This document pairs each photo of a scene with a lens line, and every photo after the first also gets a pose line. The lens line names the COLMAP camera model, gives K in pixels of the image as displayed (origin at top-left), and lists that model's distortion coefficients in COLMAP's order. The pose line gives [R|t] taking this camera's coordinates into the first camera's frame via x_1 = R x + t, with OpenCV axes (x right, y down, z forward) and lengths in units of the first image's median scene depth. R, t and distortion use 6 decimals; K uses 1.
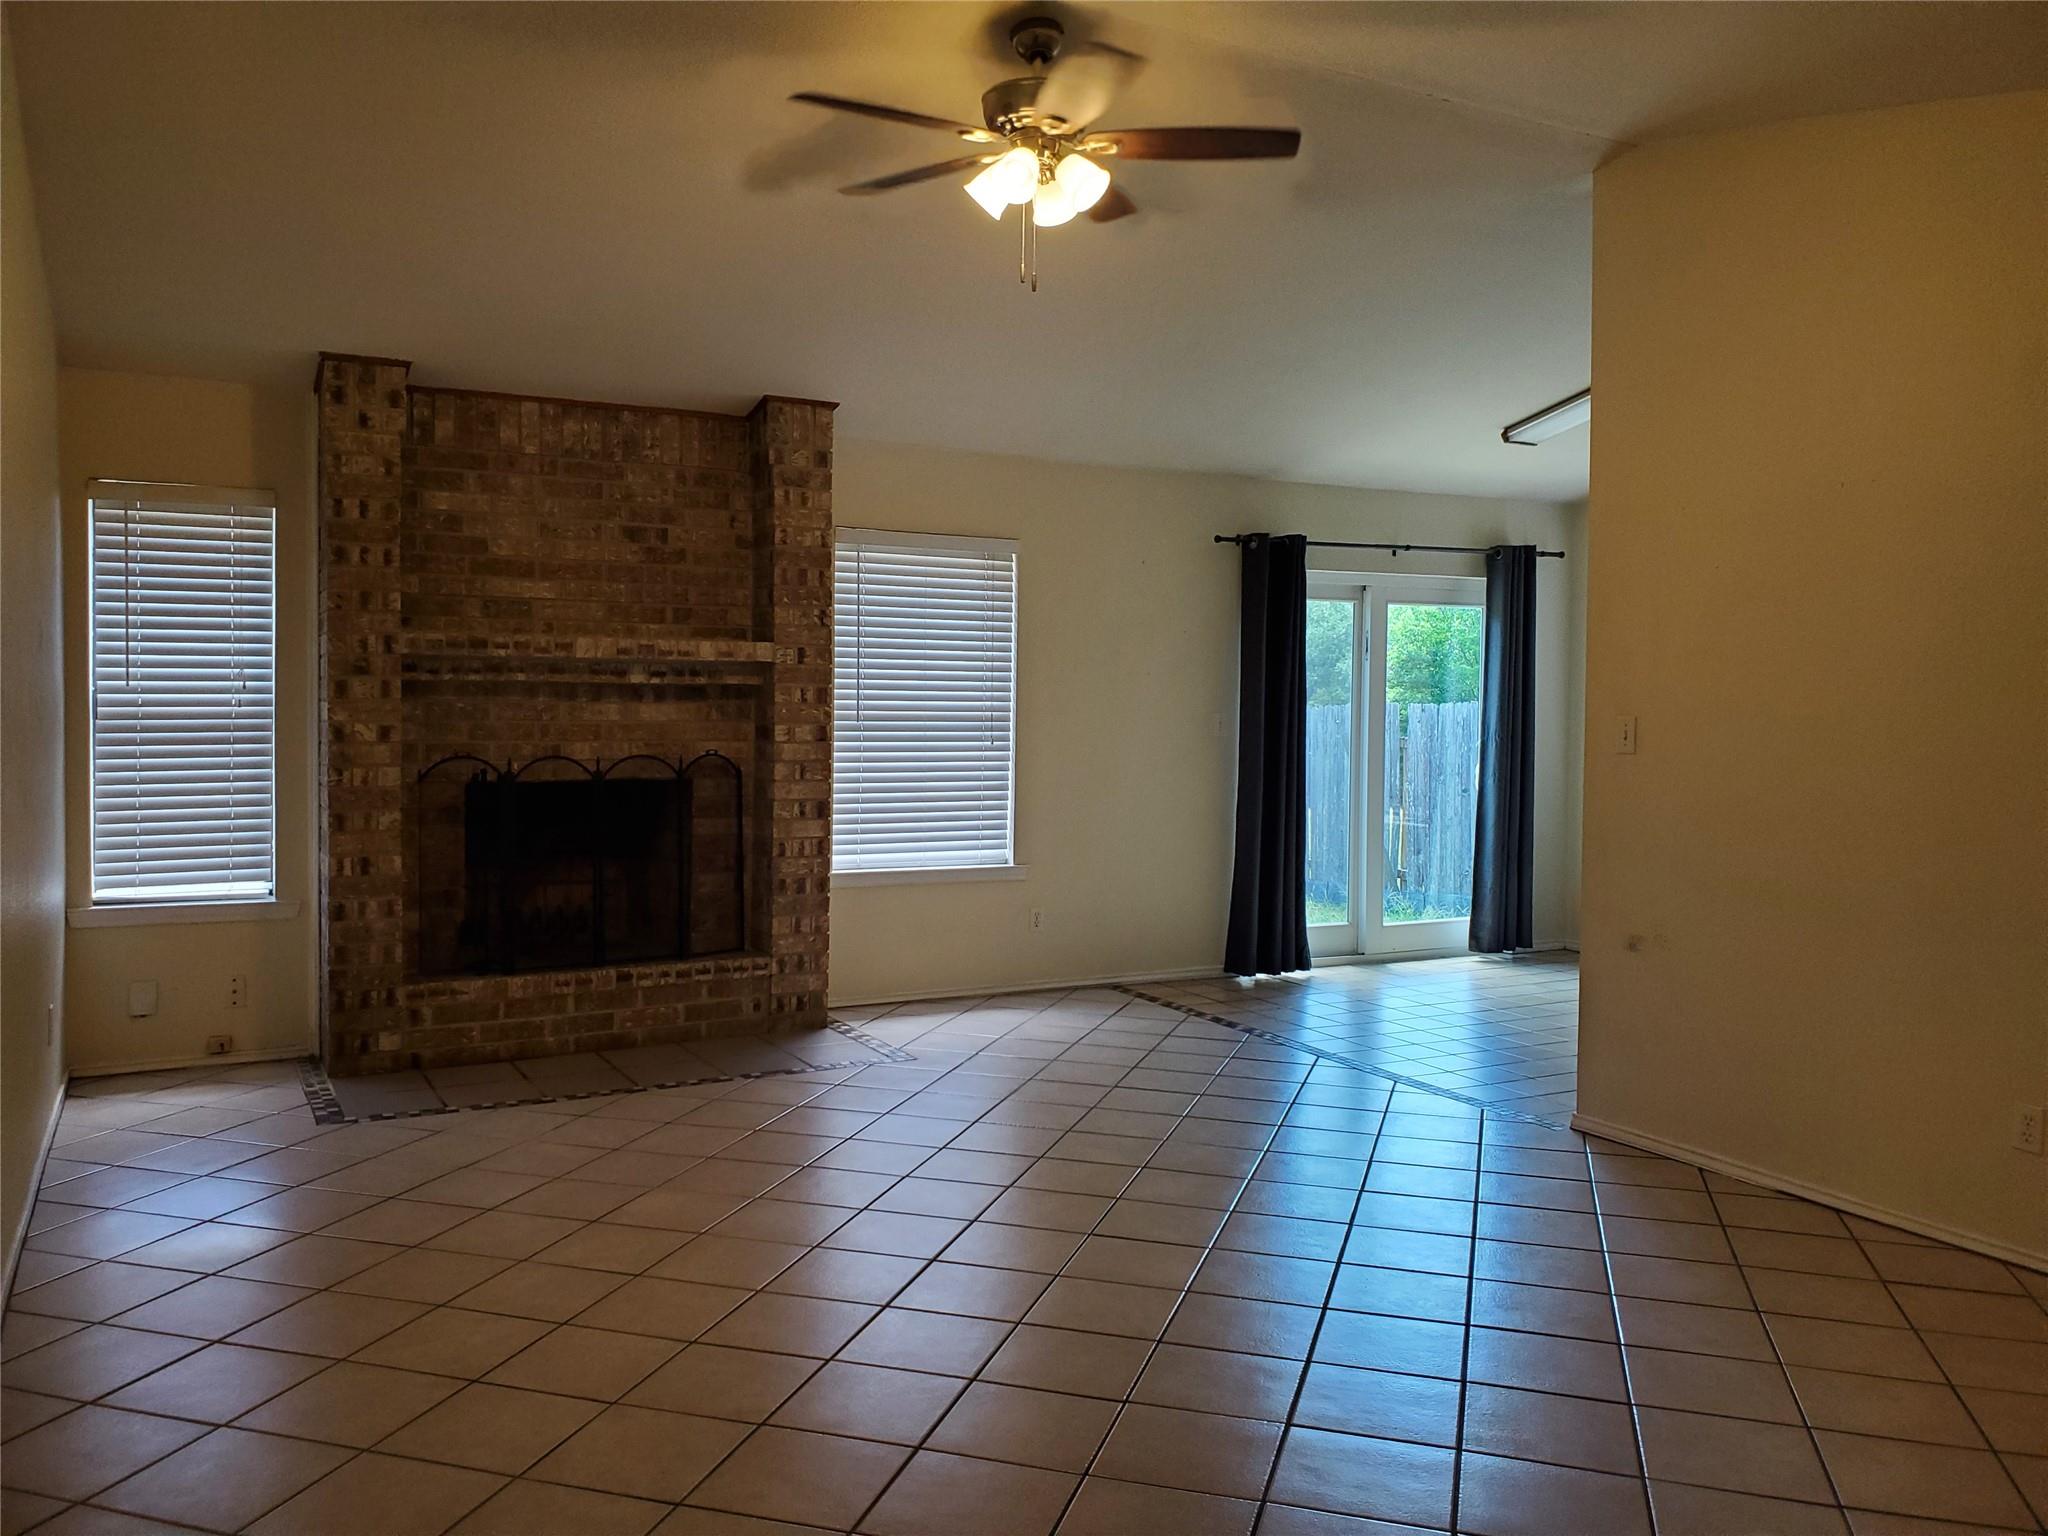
lens RADIAL K [[1606.1, 0, 1024.0], [0, 1606.1, 768.0], [0, 0, 1]] dist [0.007476, 0.002972]
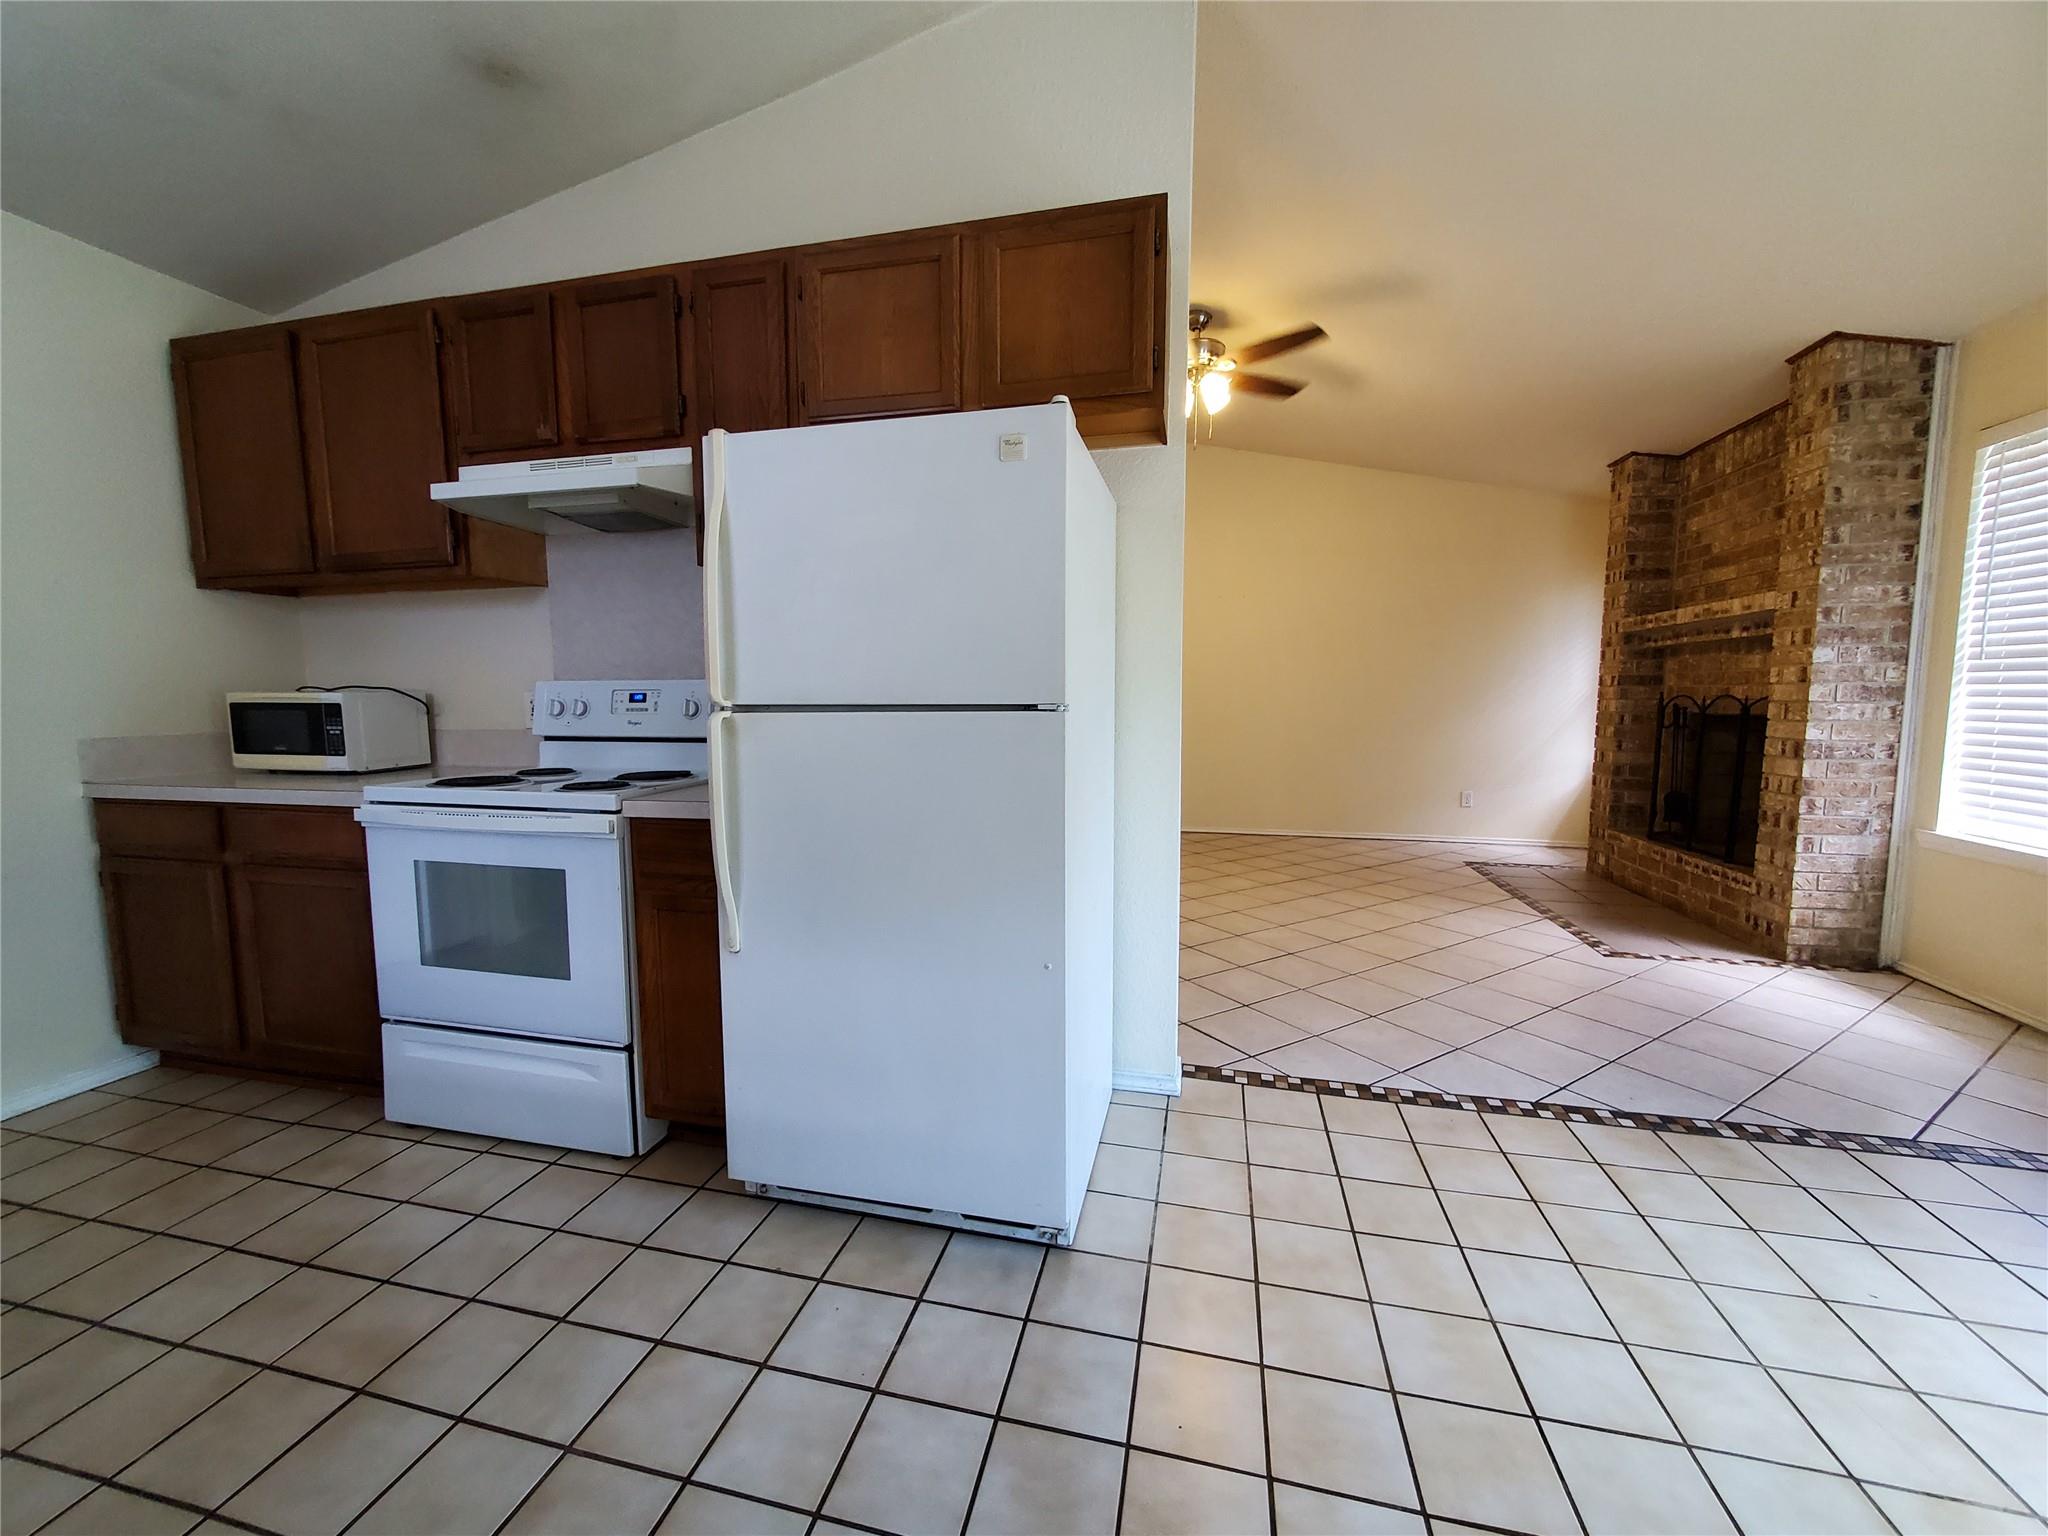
lens RADIAL K [[815.6, 0, 1024.0], [0, 815.6, 768.0], [0, 0, 1]] dist [-0.003616, -0.000658]
pose [[-0.691299, 0.064738, -0.719663, 0.586192], [-0.014998, 0.994478, 0.103866, -0.008757], [0.722413, 0.082596, -0.686511, 1.006214]]
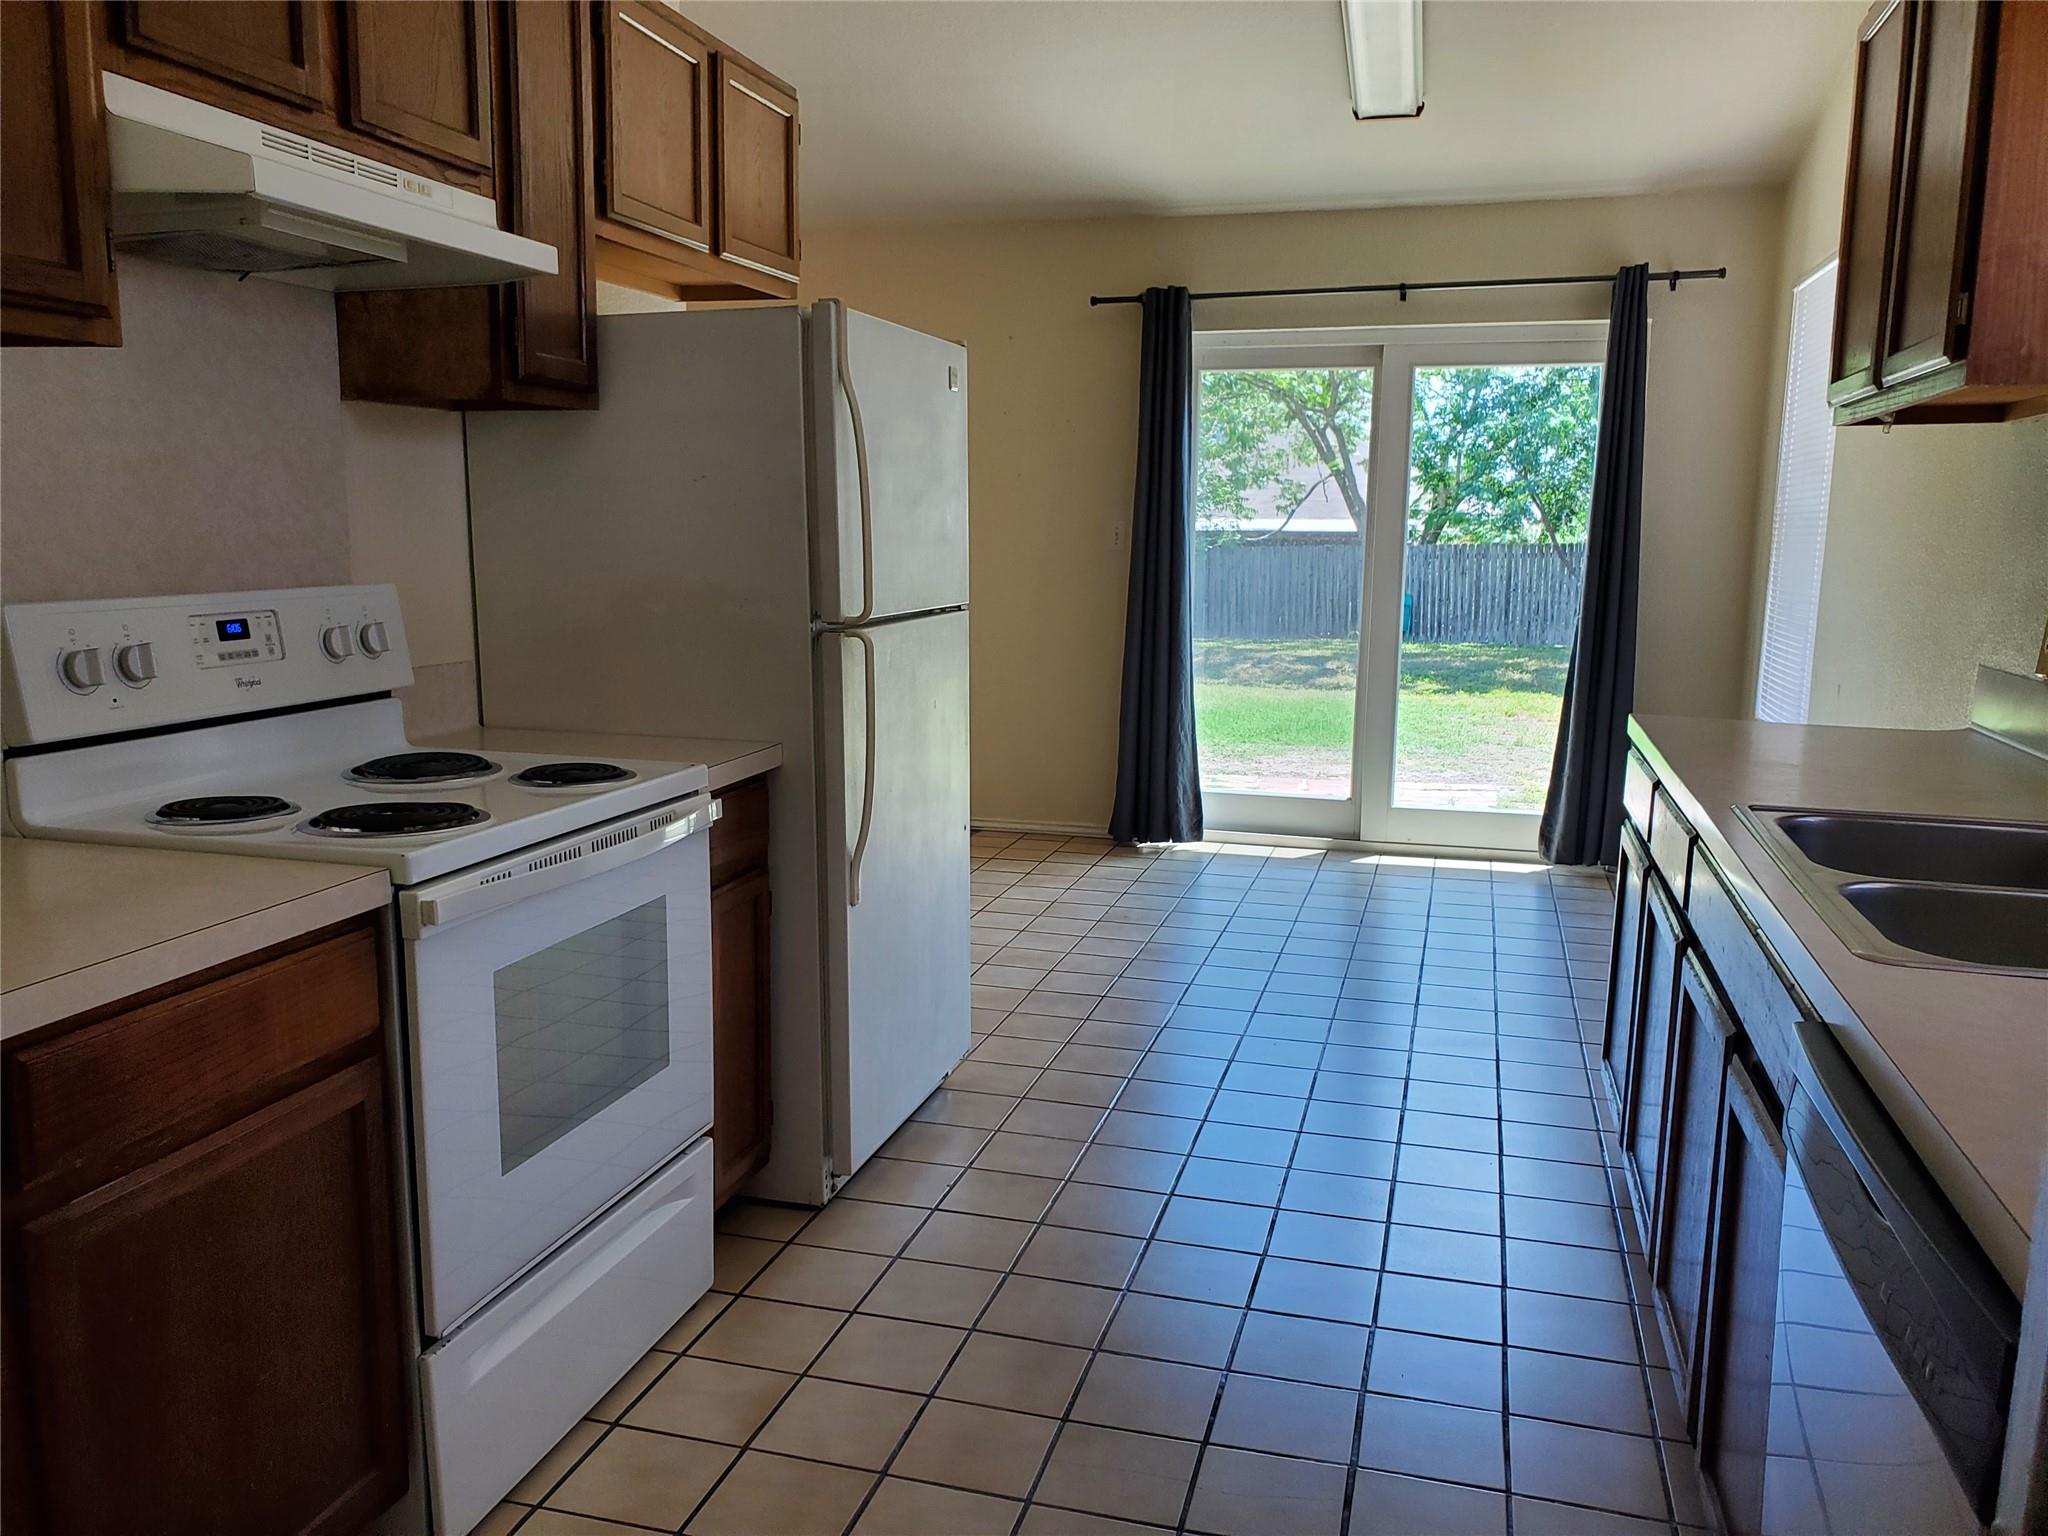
lens RADIAL K [[1606.1, 0, 1024.0], [0, 1606.1, 768.0], [0, 0, 1]] dist [0.007476, 0.002972]
pose [[0.703705, 0.120200, -0.700251, 0.818990], [-0.031494, 0.989894, 0.138268, -0.024166], [0.709794, -0.075246, 0.700378, 0.462428]]
